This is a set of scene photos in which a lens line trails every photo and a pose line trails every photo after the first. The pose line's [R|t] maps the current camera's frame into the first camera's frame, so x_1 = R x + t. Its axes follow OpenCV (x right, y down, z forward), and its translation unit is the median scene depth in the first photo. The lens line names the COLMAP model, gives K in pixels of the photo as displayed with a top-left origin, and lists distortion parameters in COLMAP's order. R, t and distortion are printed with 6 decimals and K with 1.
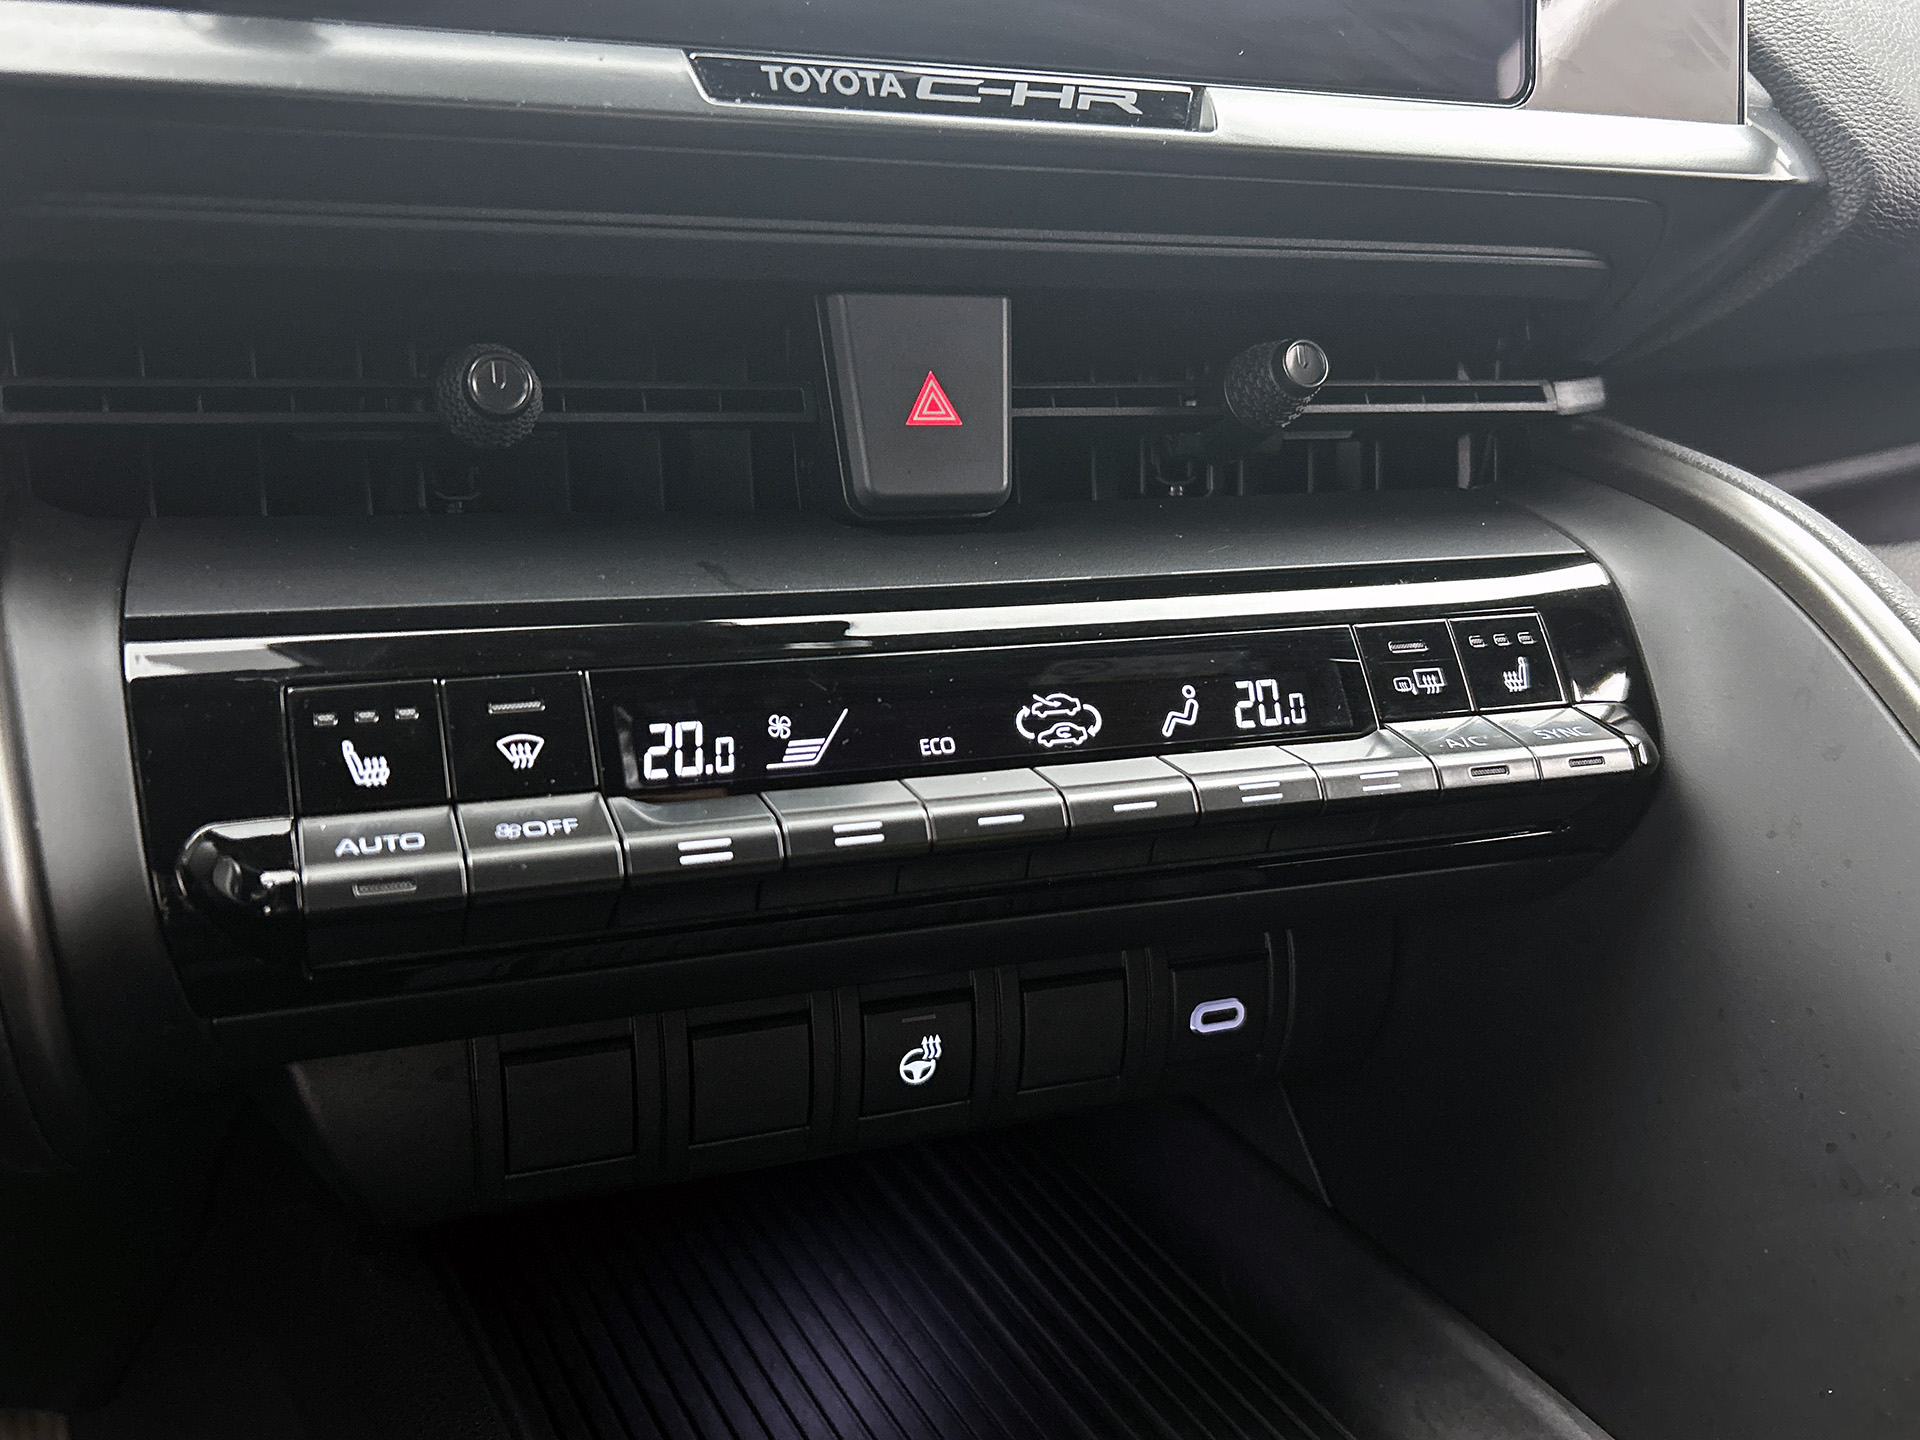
lens RADIAL K [[1663.4, 0, 949.3], [0, 1663.4, 715.6], [0, 0, 1]] dist [0.081350, -0.097801]
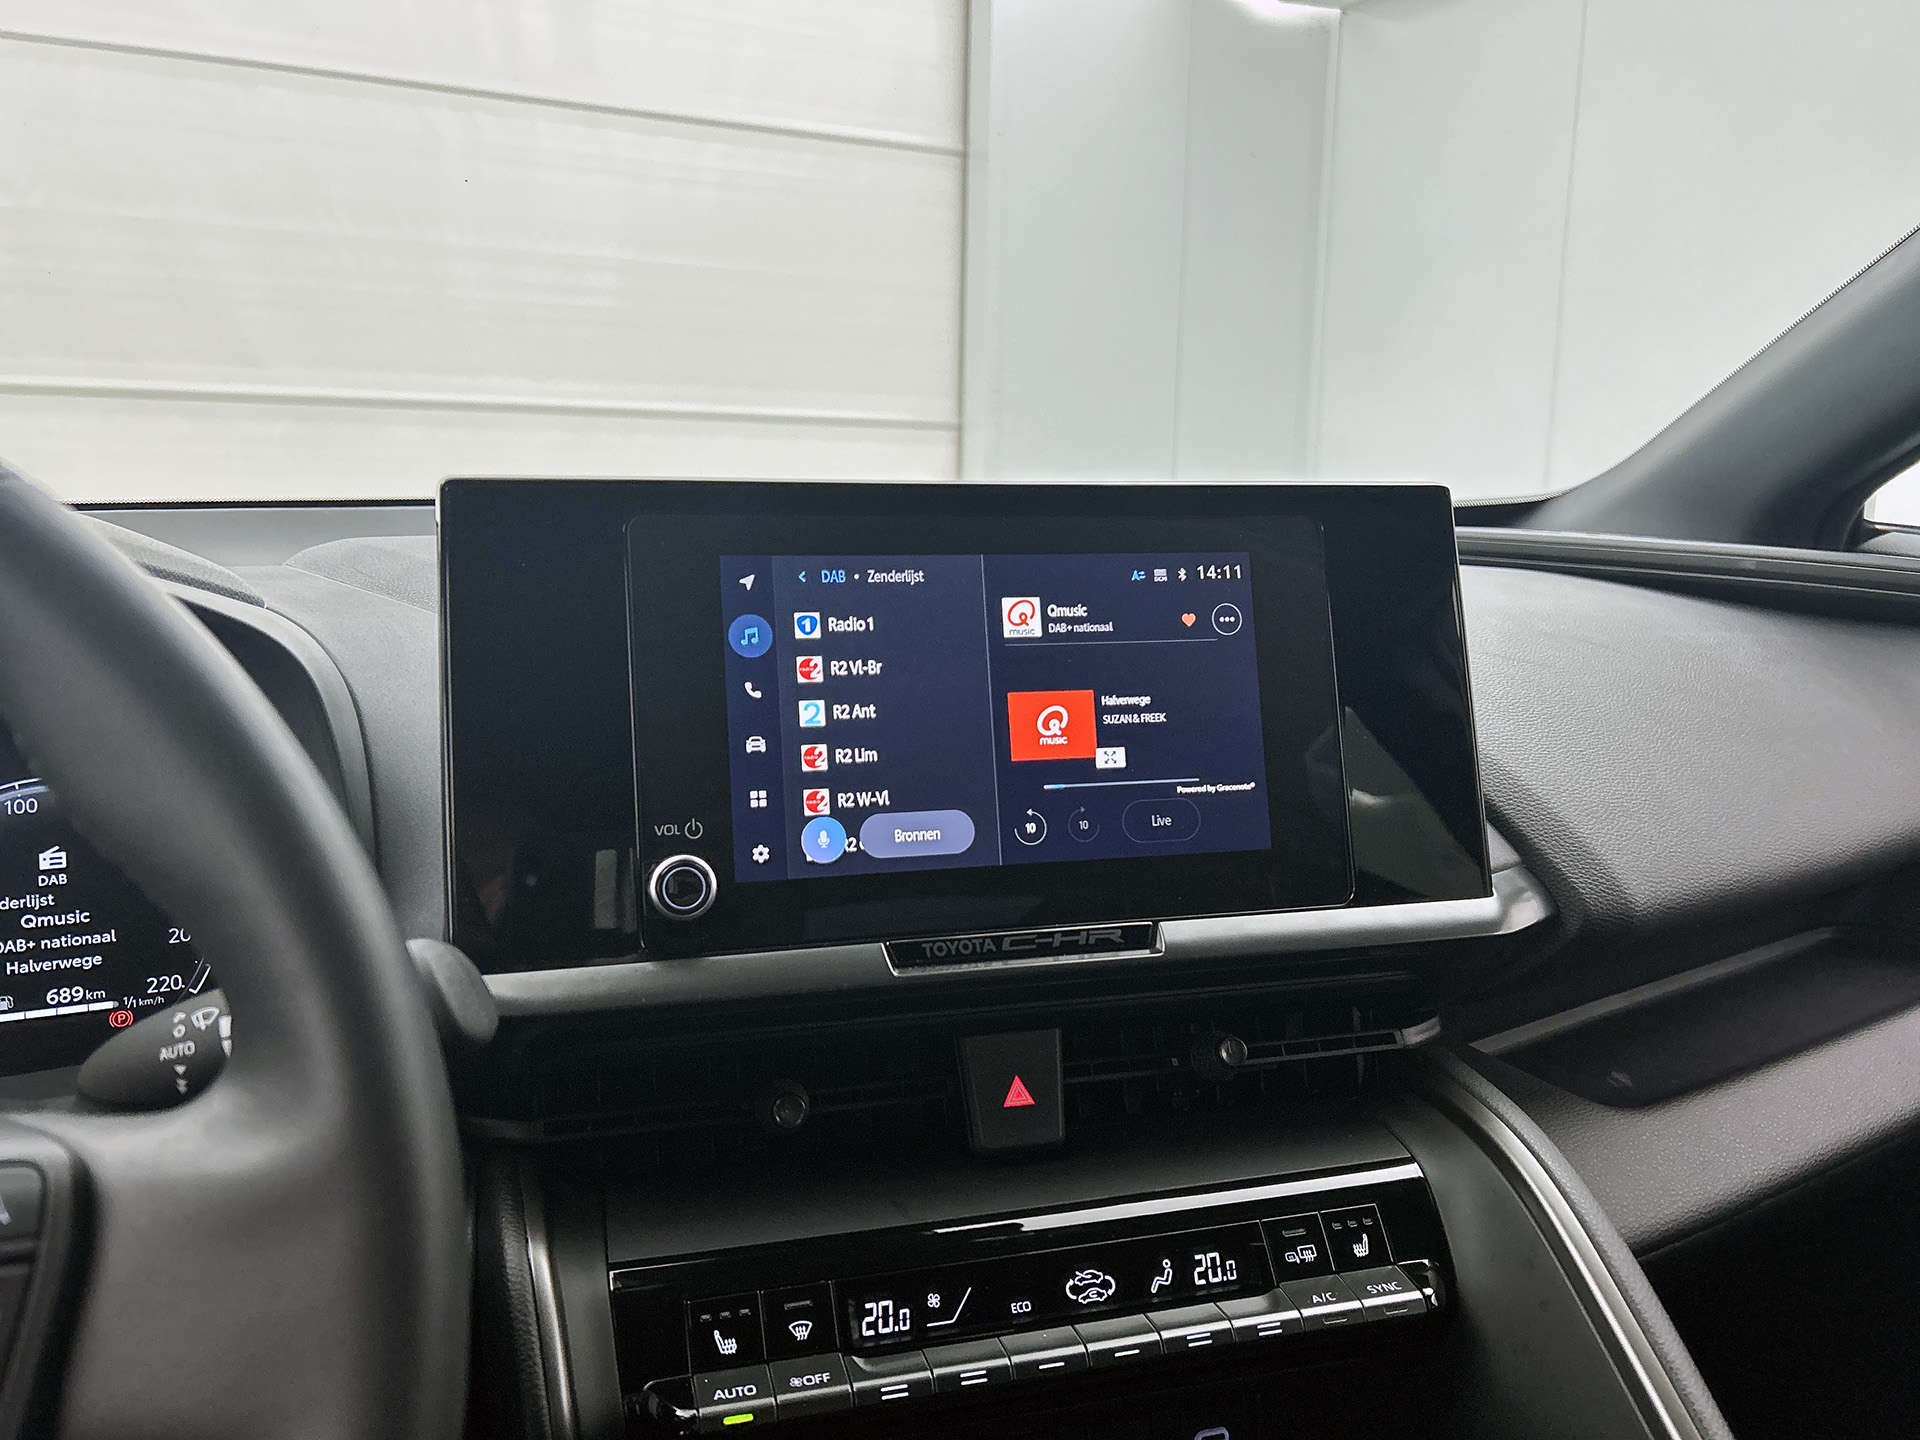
lens RADIAL K [[1446.1, 0, 959.6], [0, 1446.1, 727.4], [0, 0, 1]] dist [0.057523, -0.085807]
pose [[0.994529, -0.032824, -0.099172, 0.099662], [0.015240, 0.984784, -0.173112, -0.315539], [0.103346, 0.170653, 0.979897, -0.640777]]
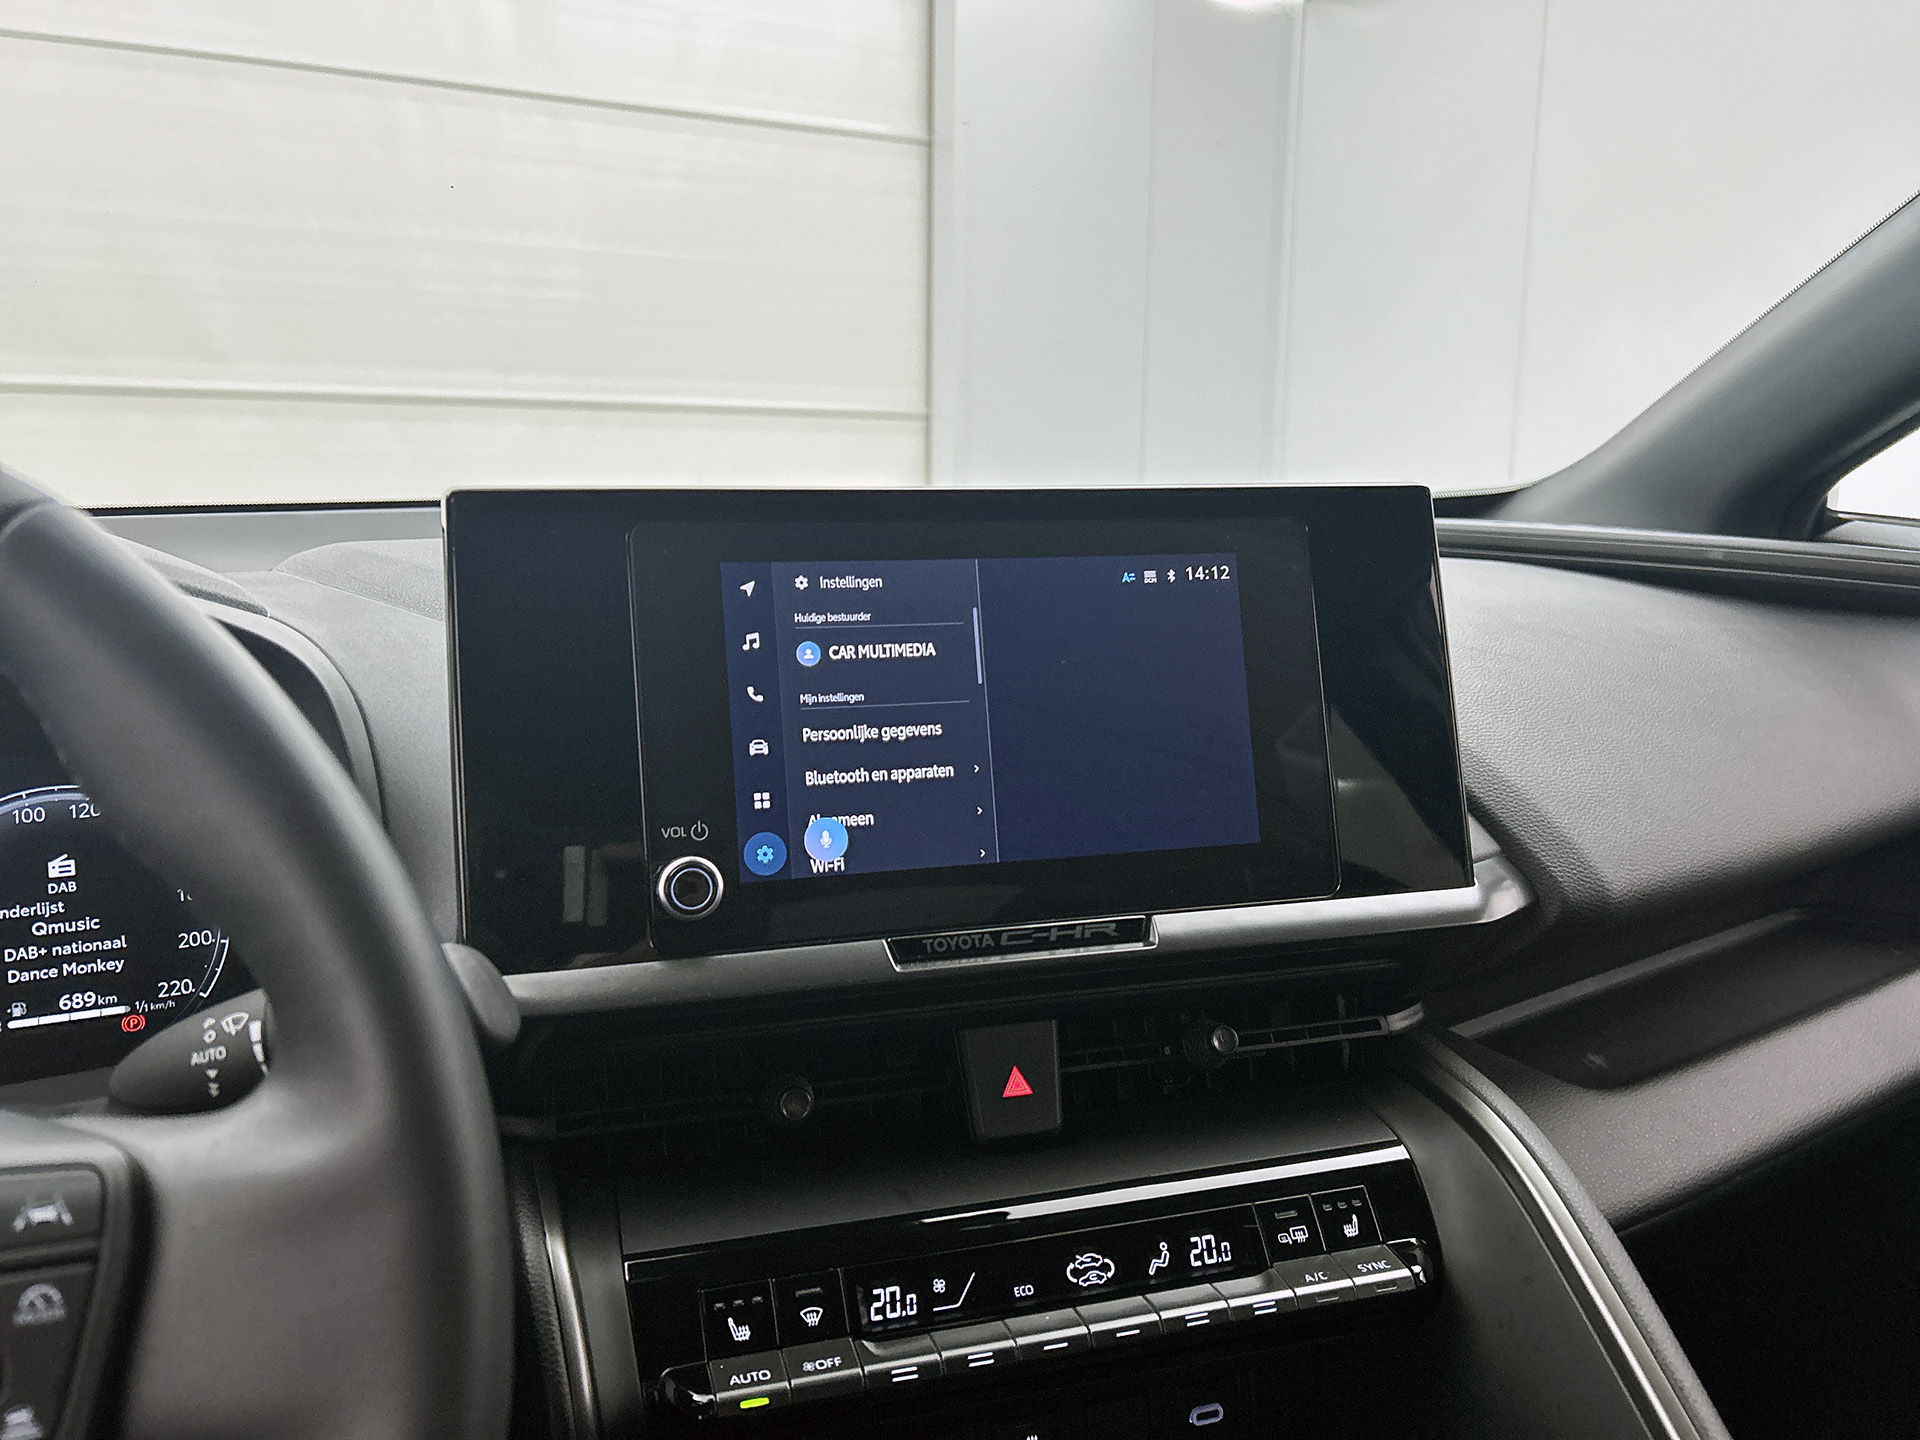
lens RADIAL K [[1446.1, 0, 949.3], [0, 1446.1, 735.2], [0, 0, 1]] dist [0.057523, -0.085807]
pose [[0.995509, -0.042302, -0.084693, 0.071076], [0.028302, 0.986686, -0.160153, -0.322691], [0.090340, 0.157036, 0.983452, -0.681998]]
